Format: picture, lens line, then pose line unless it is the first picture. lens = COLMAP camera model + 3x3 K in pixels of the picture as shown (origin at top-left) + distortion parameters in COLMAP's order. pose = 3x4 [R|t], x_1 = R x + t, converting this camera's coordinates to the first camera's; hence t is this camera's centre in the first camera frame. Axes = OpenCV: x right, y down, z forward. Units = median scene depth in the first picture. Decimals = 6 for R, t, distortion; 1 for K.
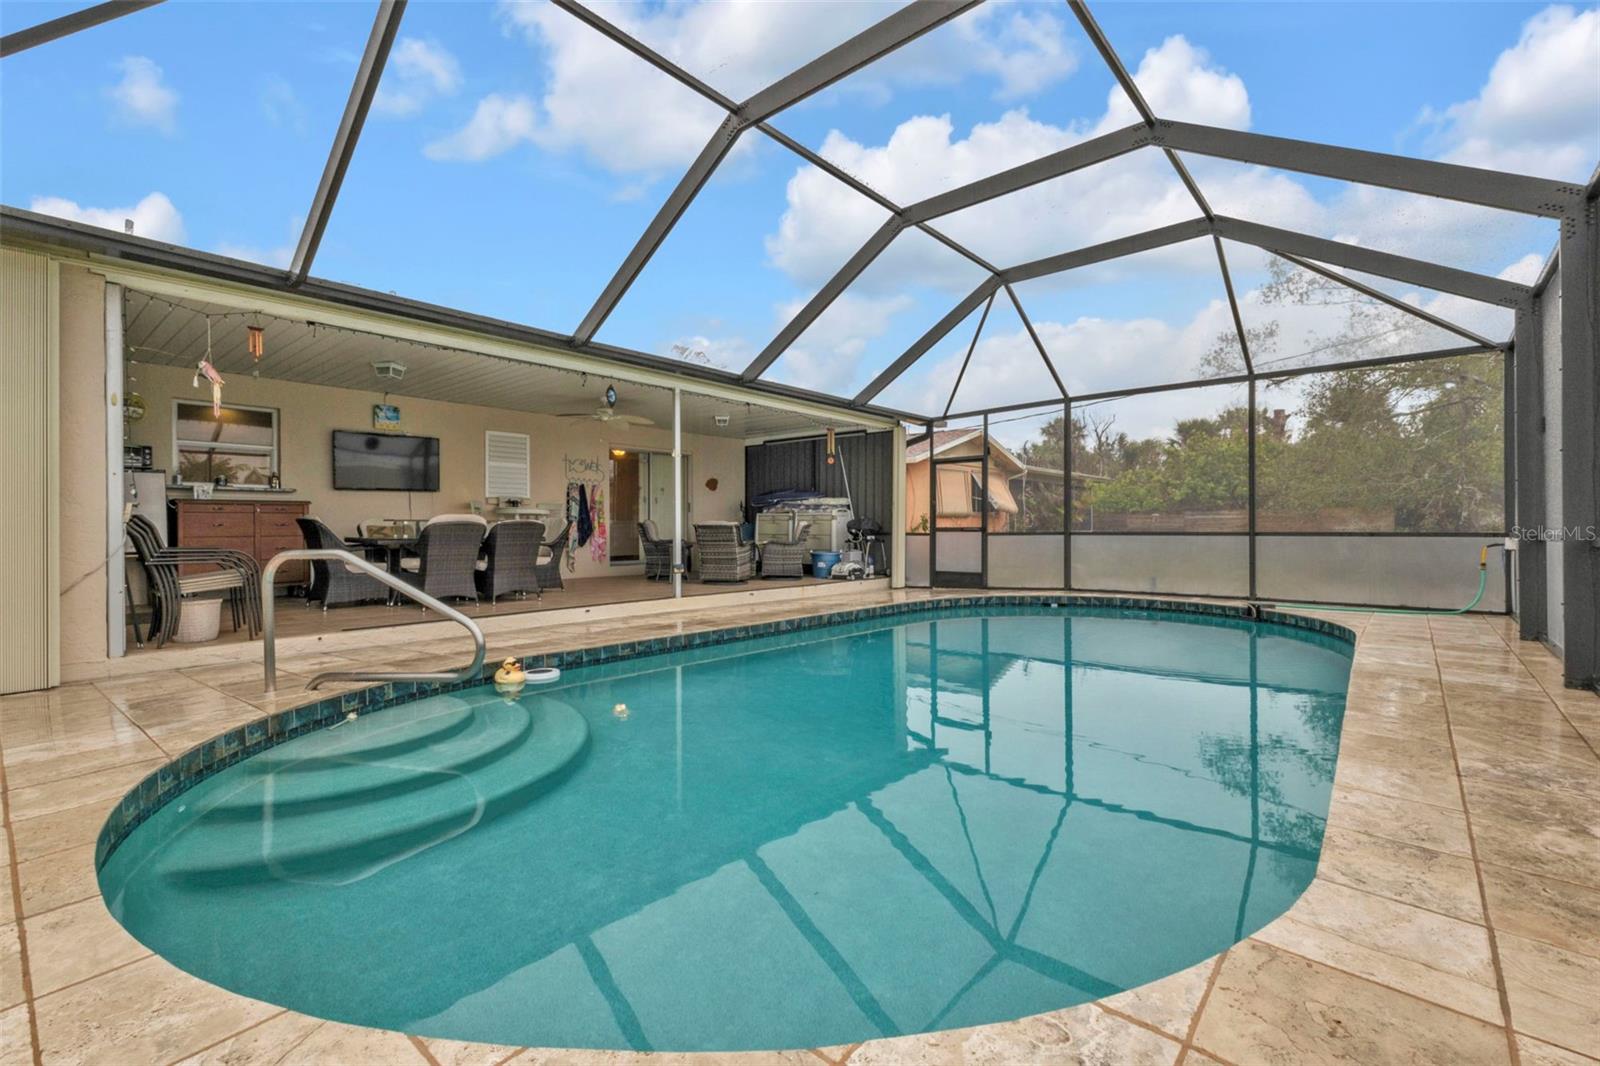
lens RADIAL K [[701.7, 0, 802.0], [0, 701.7, 526.9], [0, 0, 1]] dist [0.007778, 0.000221]
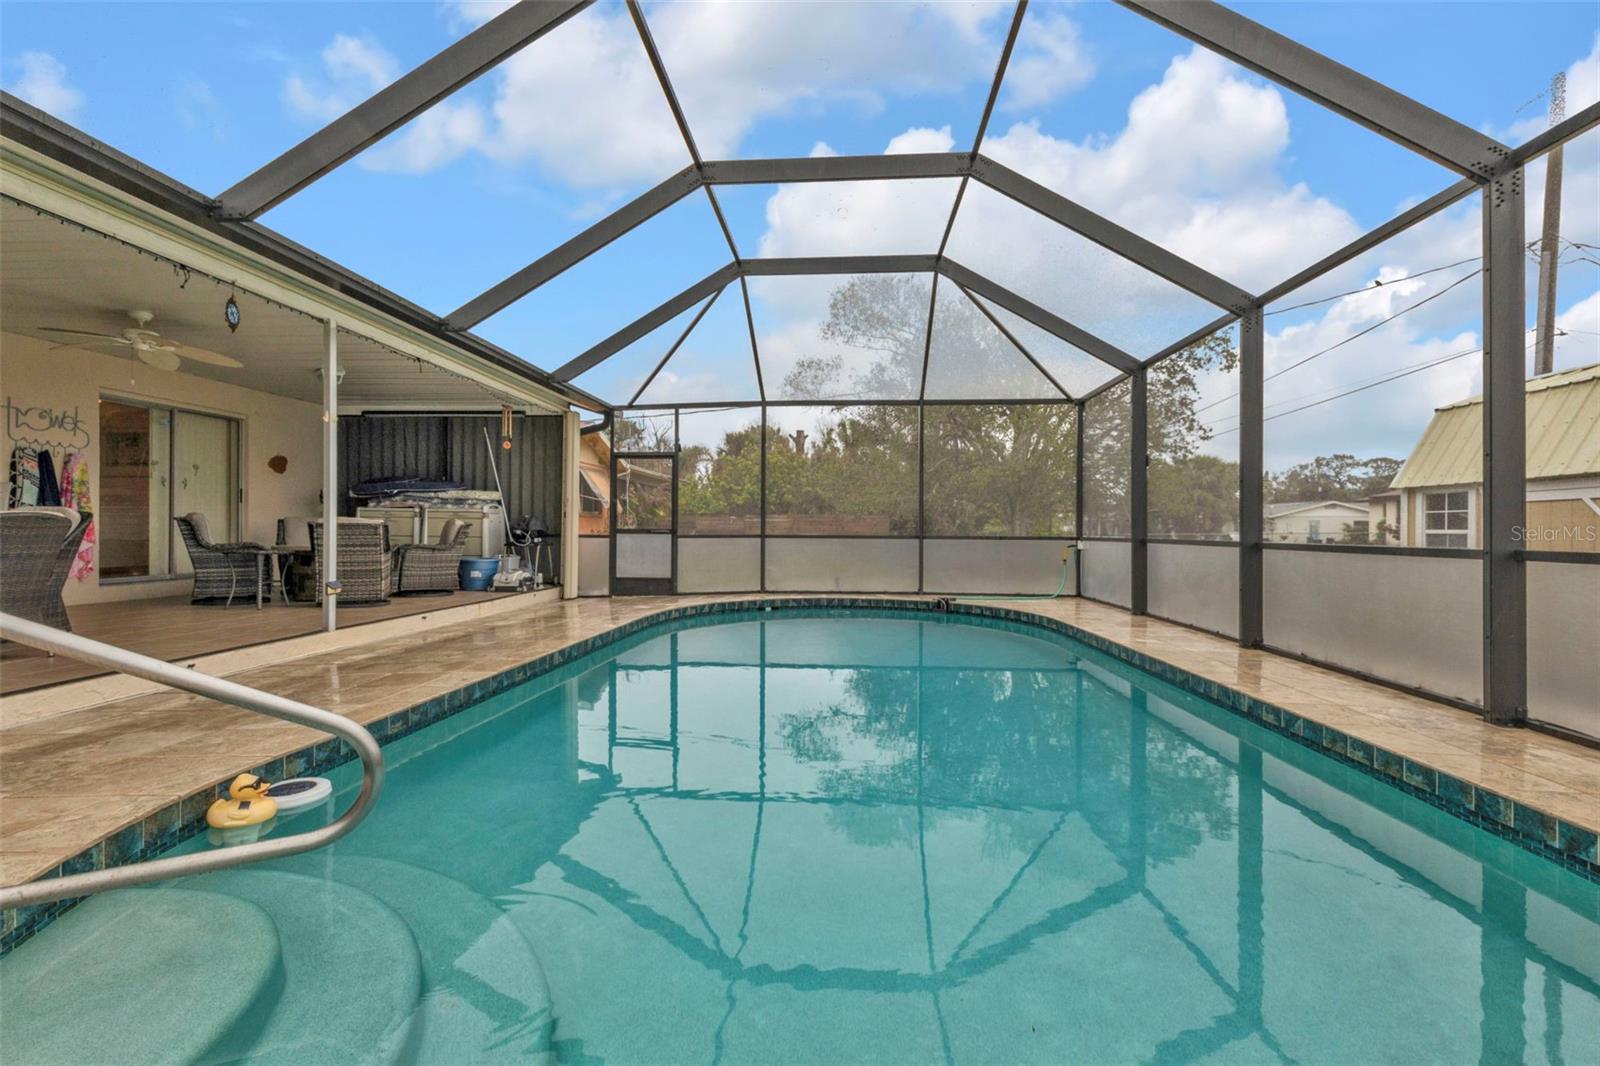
lens RADIAL K [[715.7, 0, 800.6], [0, 715.7, 525.9], [0, 0, 1]] dist [0.007436, 0.000360]
pose [[0.800257, 0.010736, 0.599562, -0.178802], [-0.010591, 0.999937, -0.003769, -0.001861], [-0.599564, -0.003334, 0.800320, 0.138161]]
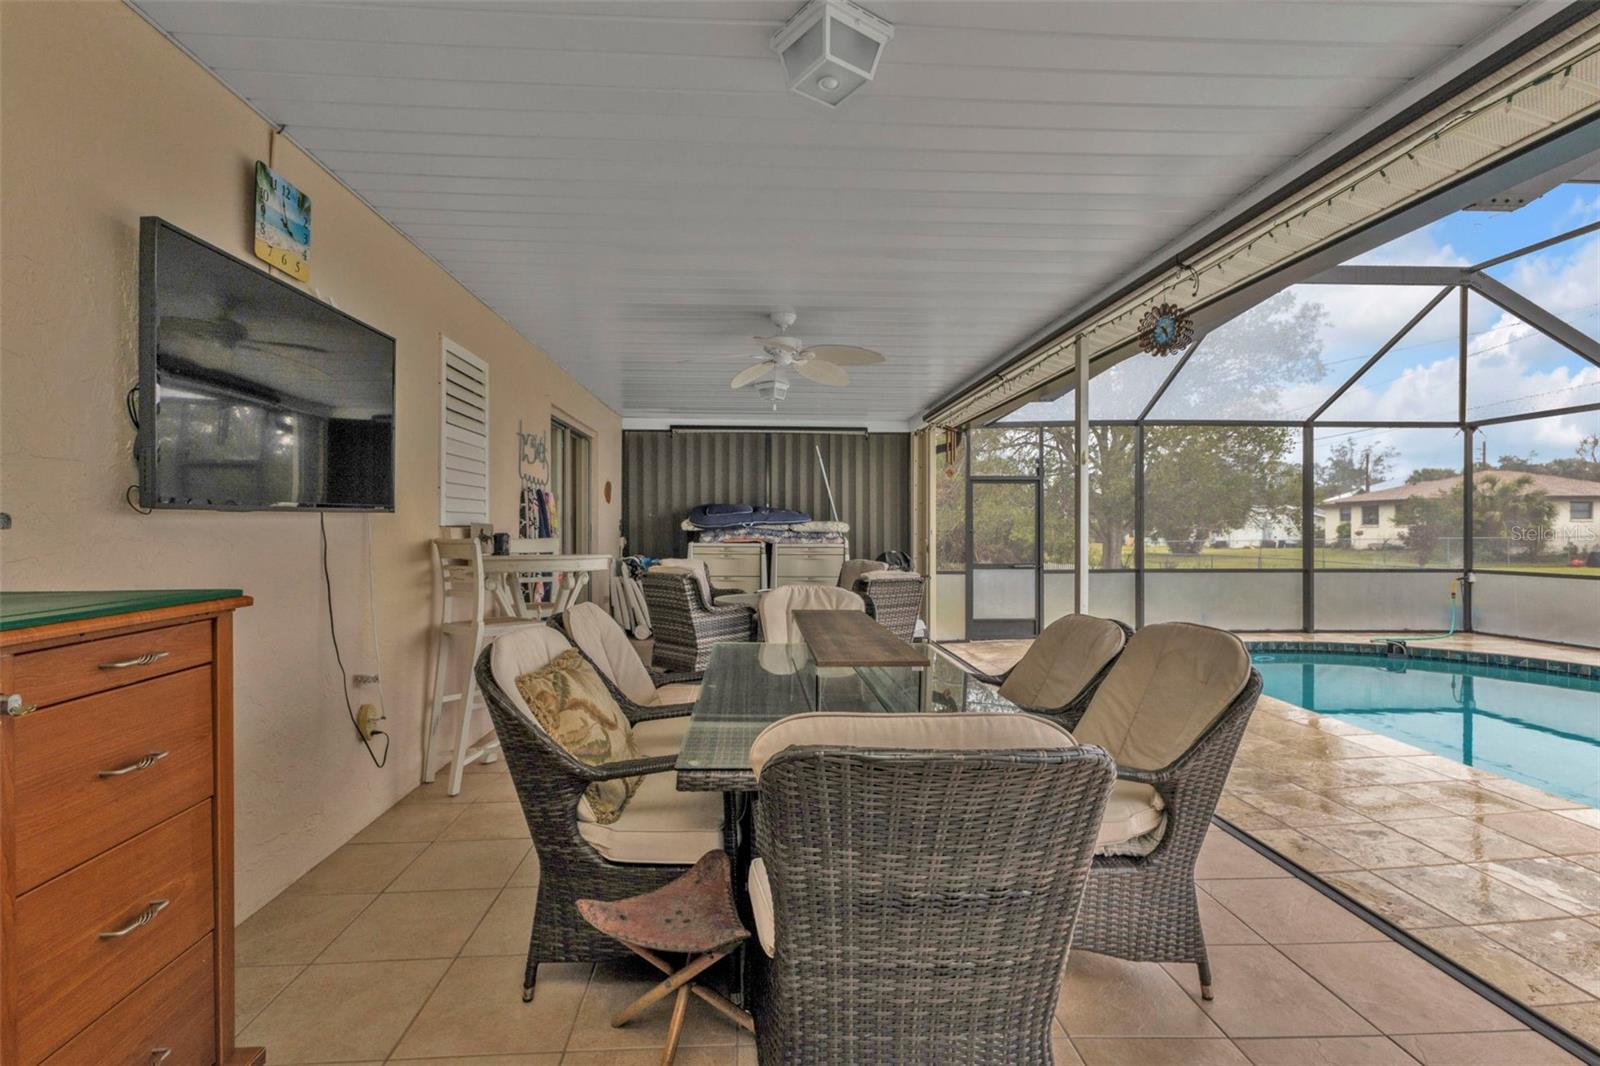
lens RADIAL K [[732.8, 0, 806.4], [0, 732.8, 531.6], [0, 0, 1]] dist [0.008428, 0.000399]
pose [[0.717011, 0.002542, 0.697057, -0.543199], [-0.005483, 0.999983, 0.001994, -0.037644], [-0.697040, -0.005251, 0.717013, 0.577986]]
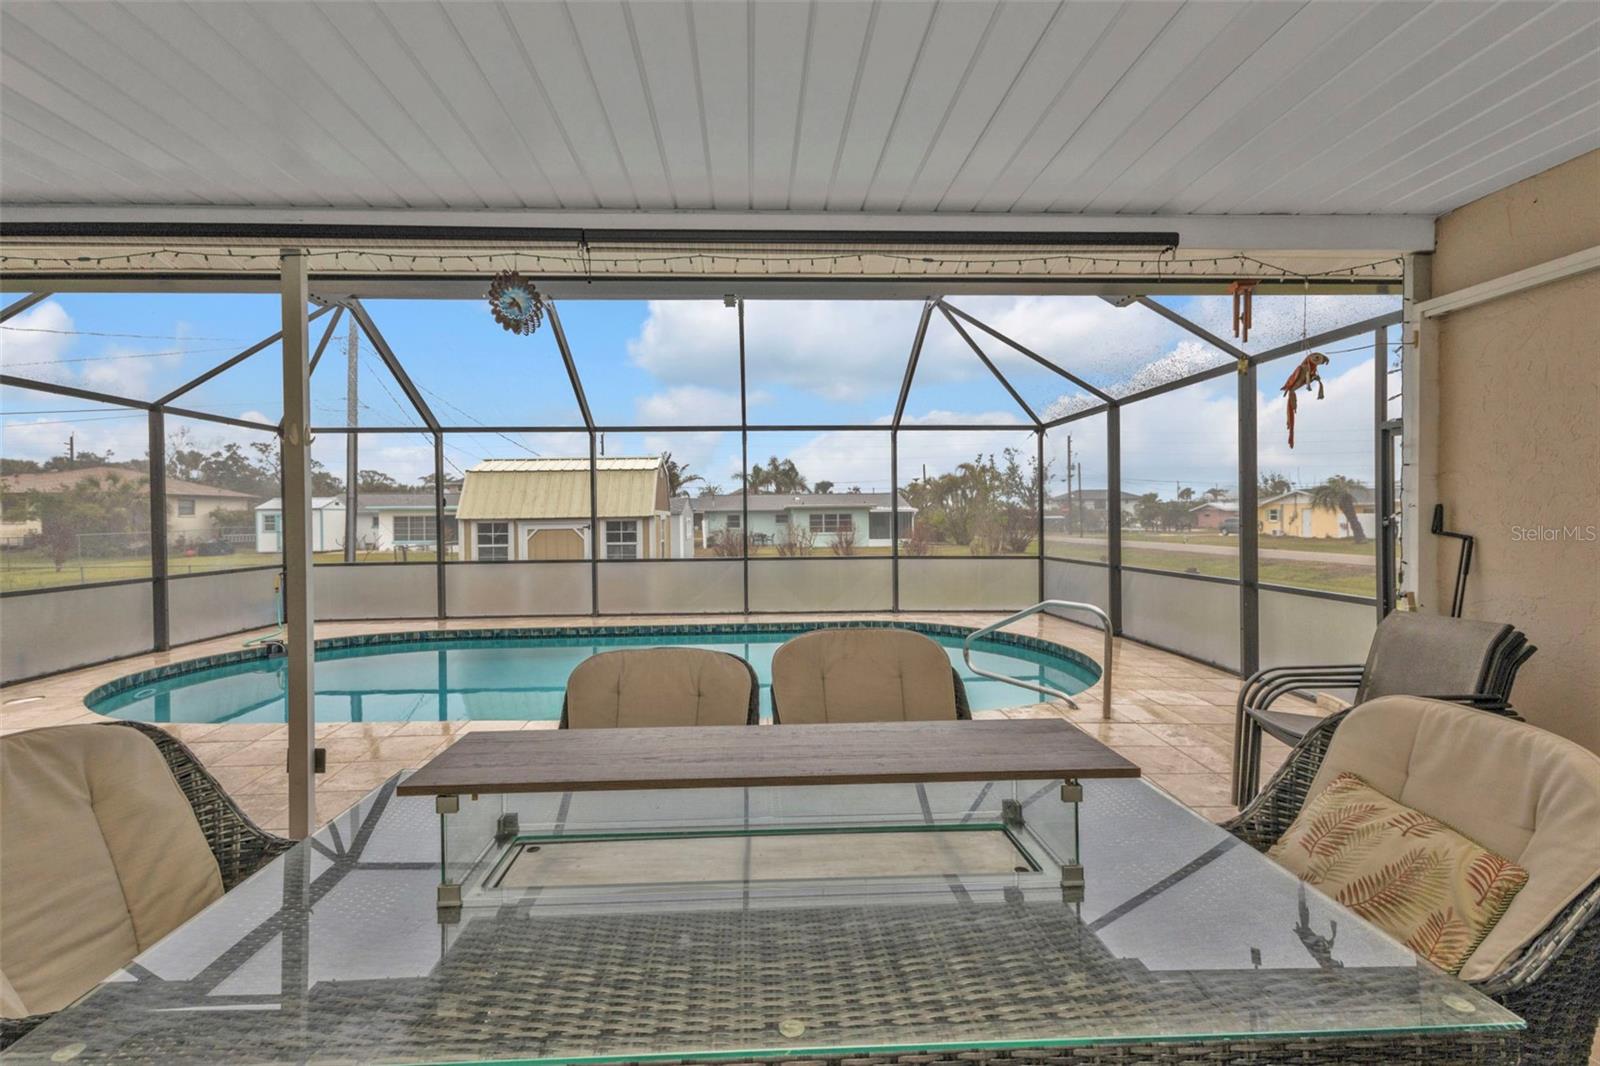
lens RADIAL K [[714.2, 0, 760.6], [0, 714.2, 519.5], [0, 0, 1]] dist [0.001759, 0.000043]
pose [[-0.665017, 0.008772, 0.746776, -0.460548], [0.013103, 0.999914, -0.000078, -0.045026], [-0.746713, 0.009733, -0.665075, 0.816326]]
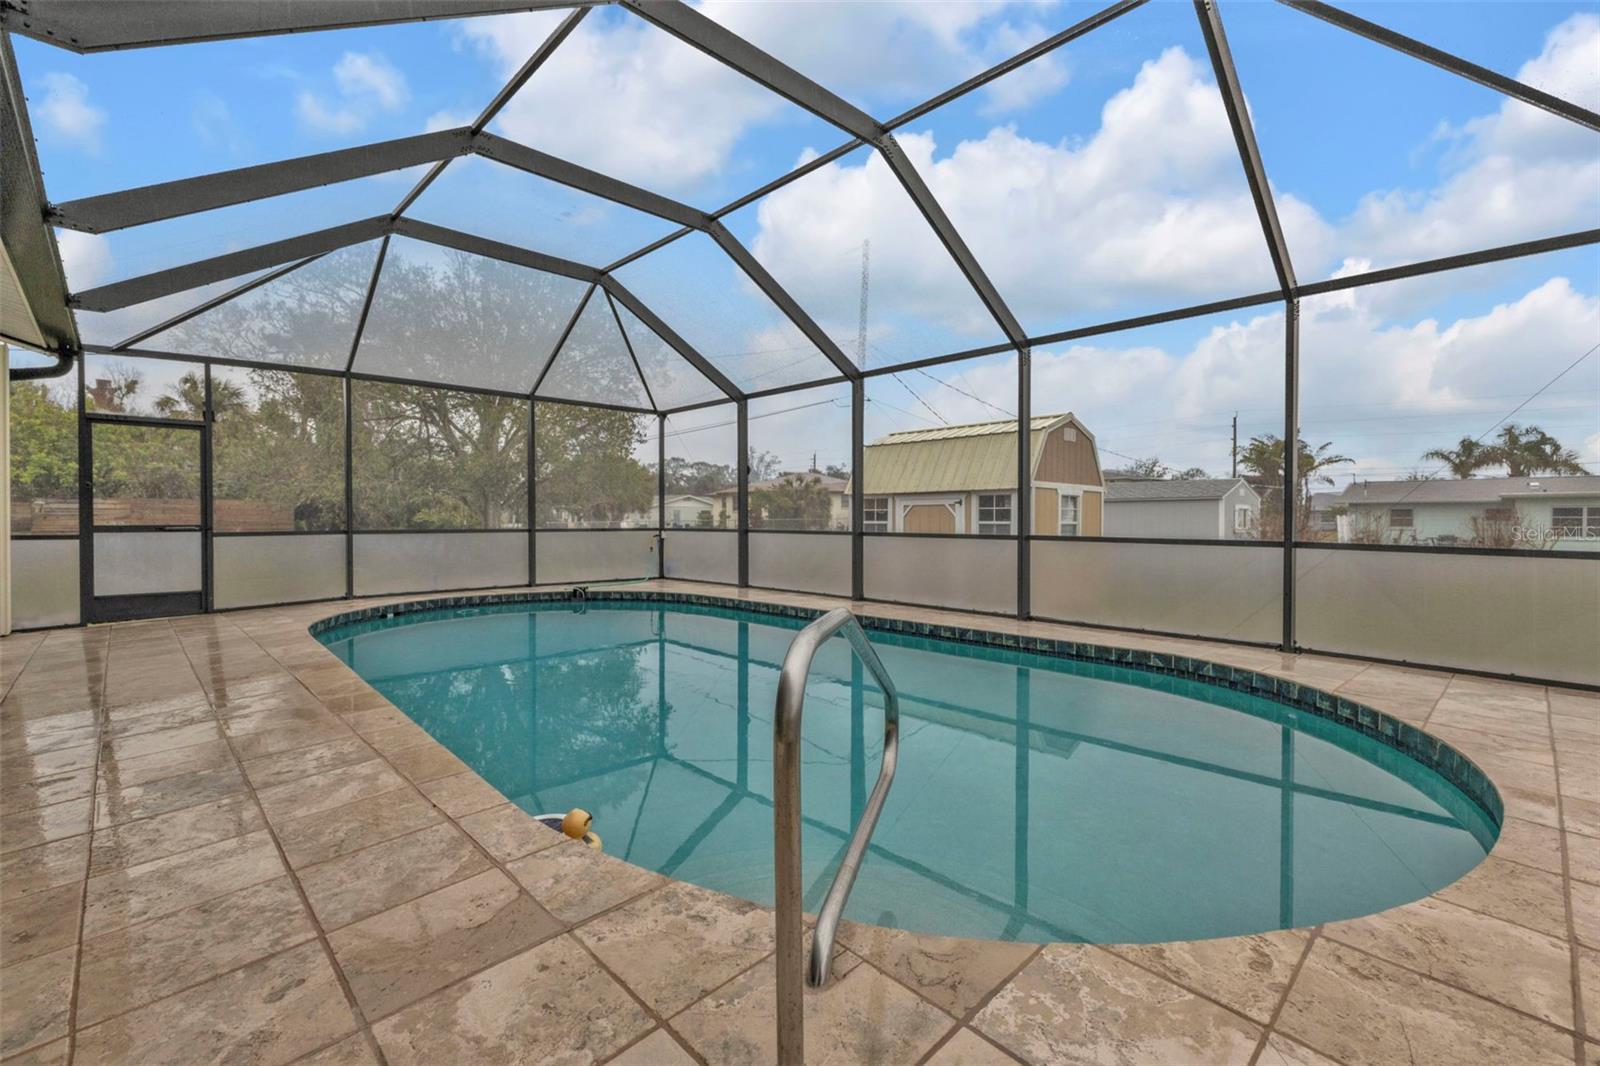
lens RADIAL K [[701.7, 0, 802.0], [0, 701.7, 526.9], [0, 0, 1]] dist [0.007778, 0.000221]
pose [[0.094086, -0.007760, 0.995534, -0.386561], [-0.006249, 0.999945, 0.008385, -0.006912], [-0.995544, -0.007010, 0.094032, 0.347456]]
